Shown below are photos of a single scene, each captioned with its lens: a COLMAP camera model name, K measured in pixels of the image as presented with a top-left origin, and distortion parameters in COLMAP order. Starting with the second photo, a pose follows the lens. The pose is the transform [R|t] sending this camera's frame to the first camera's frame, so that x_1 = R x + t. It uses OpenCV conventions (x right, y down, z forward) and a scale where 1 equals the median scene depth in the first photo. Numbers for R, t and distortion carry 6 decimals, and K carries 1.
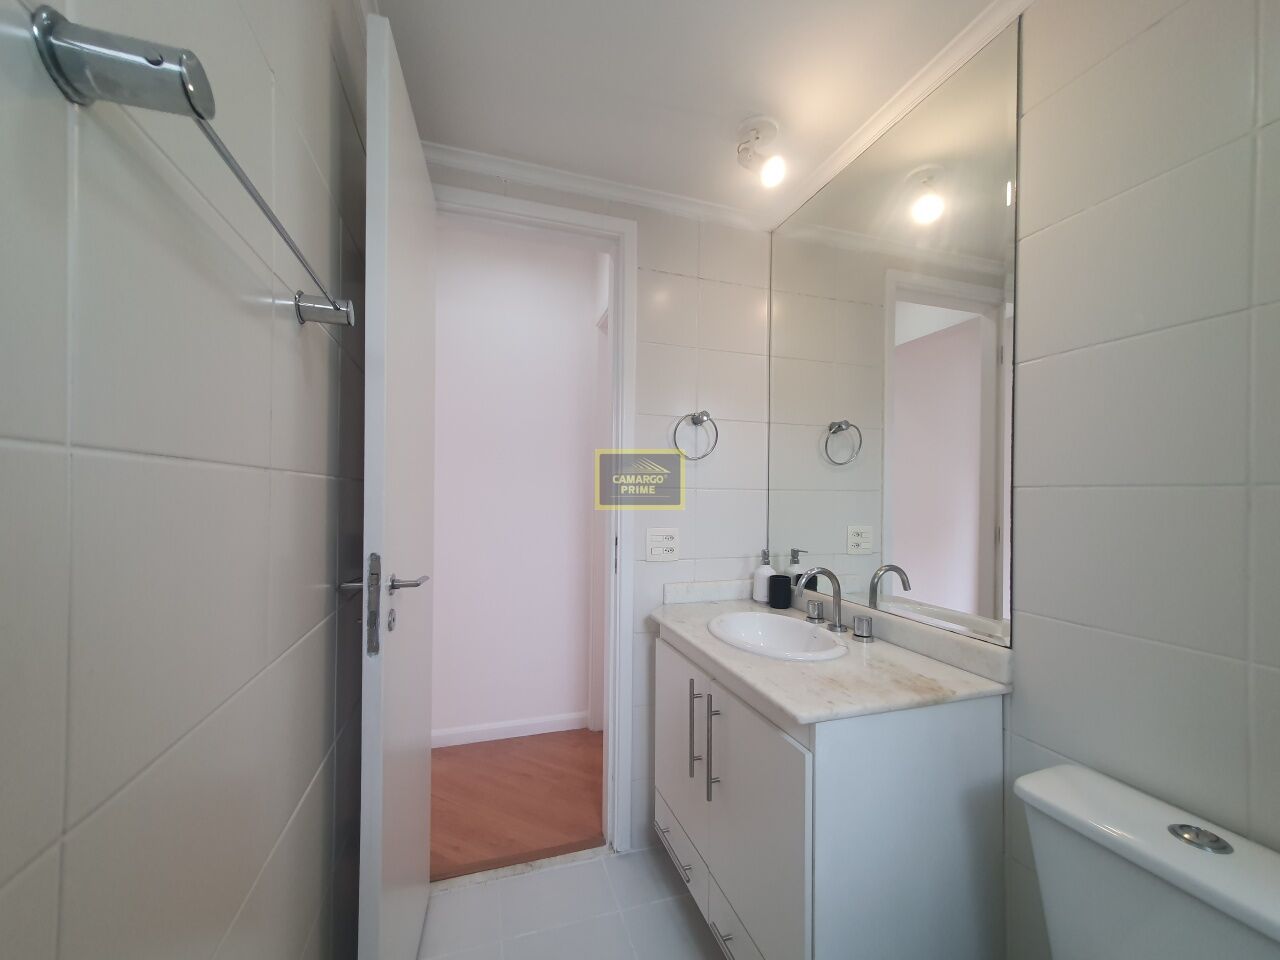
lens RADIAL K [[513.5, 0, 641.7], [0, 513.5, 488.4], [0, 0, 1]] dist [-0.000505, -0.000036]
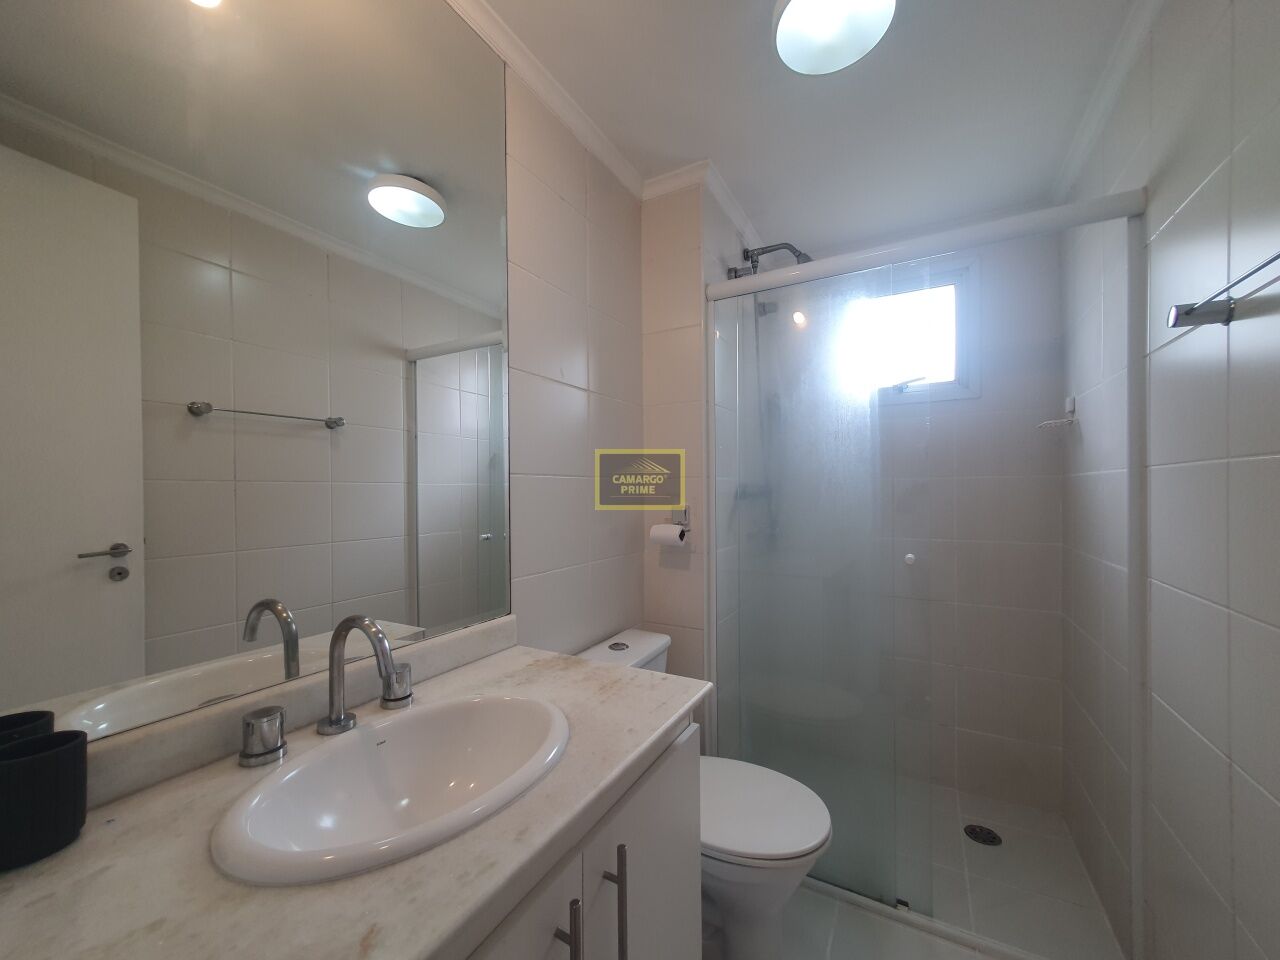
lens RADIAL K [[513.5, 0, 640.7], [0, 513.5, 488.3], [0, 0, 1]] dist [-0.000505, -0.000036]
pose [[-0.679687, 0.002456, 0.733498, -0.303808], [-0.004584, 0.999961, -0.007596, 0.039707], [-0.733488, -0.008525, -0.679649, 1.506447]]
